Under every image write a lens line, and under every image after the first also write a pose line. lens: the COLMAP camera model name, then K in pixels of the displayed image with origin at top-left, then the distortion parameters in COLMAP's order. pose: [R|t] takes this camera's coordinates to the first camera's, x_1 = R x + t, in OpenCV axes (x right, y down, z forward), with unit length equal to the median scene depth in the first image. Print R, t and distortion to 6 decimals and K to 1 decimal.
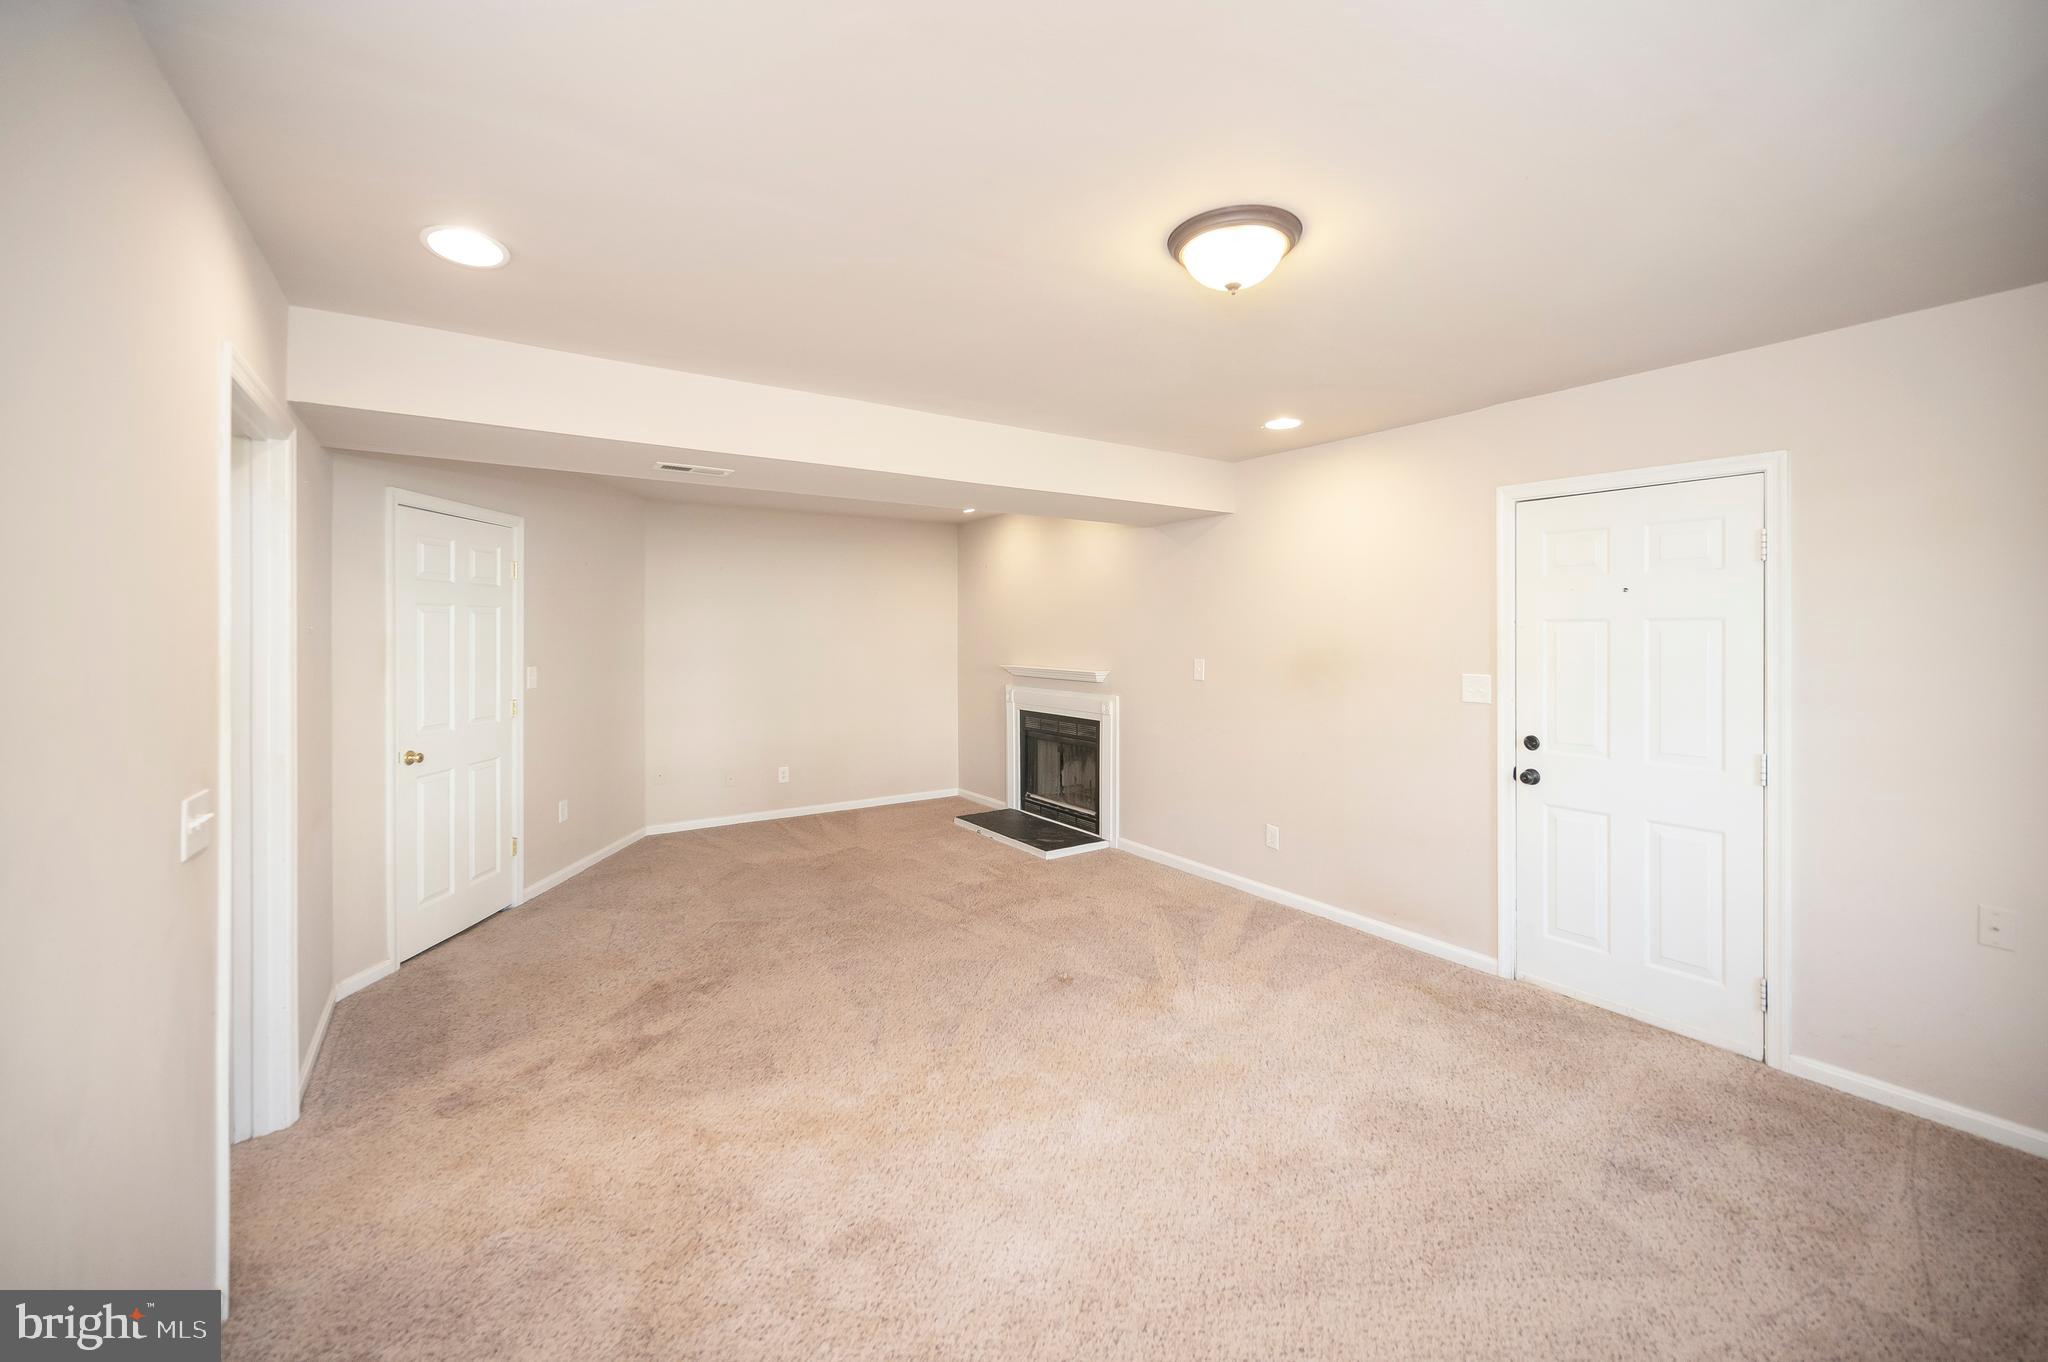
lens RADIAL K [[842.0, 0, 1034.5], [0, 842.0, 628.7], [0, 0, 1]] dist [0.000409, -0.000258]
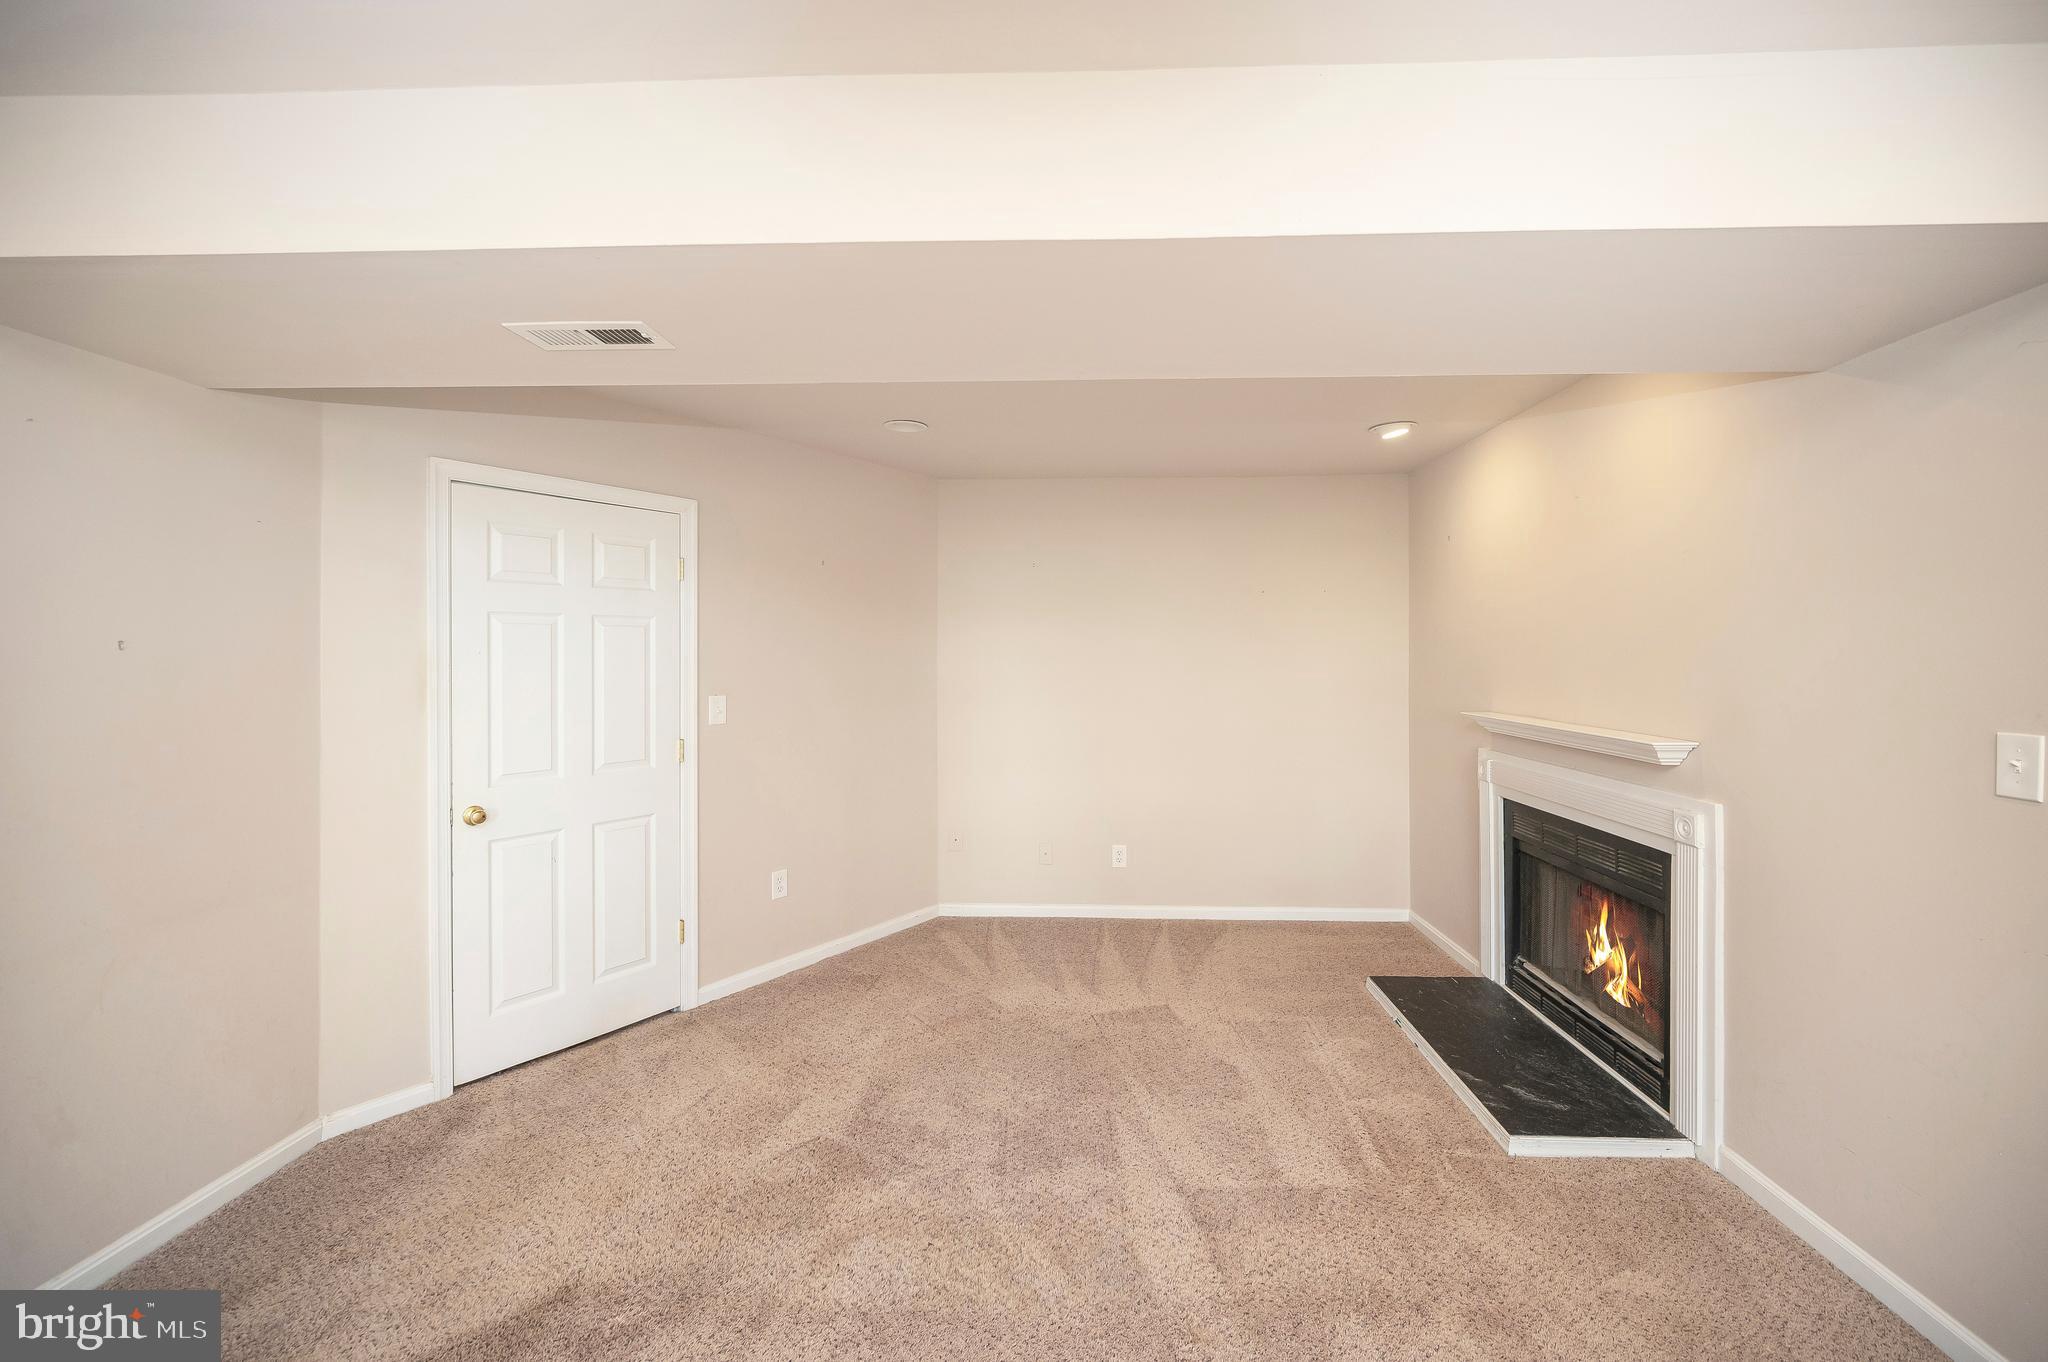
lens RADIAL K [[842.0, 0, 1034.1], [0, 842.0, 650.7], [0, 0, 1]] dist [0.000409, -0.000258]
pose [[0.800529, -0.002838, -0.599287, 0.074986], [-0.000568, 0.999985, -0.005495, 0.005823], [0.599293, 0.004739, 0.800515, 0.445876]]
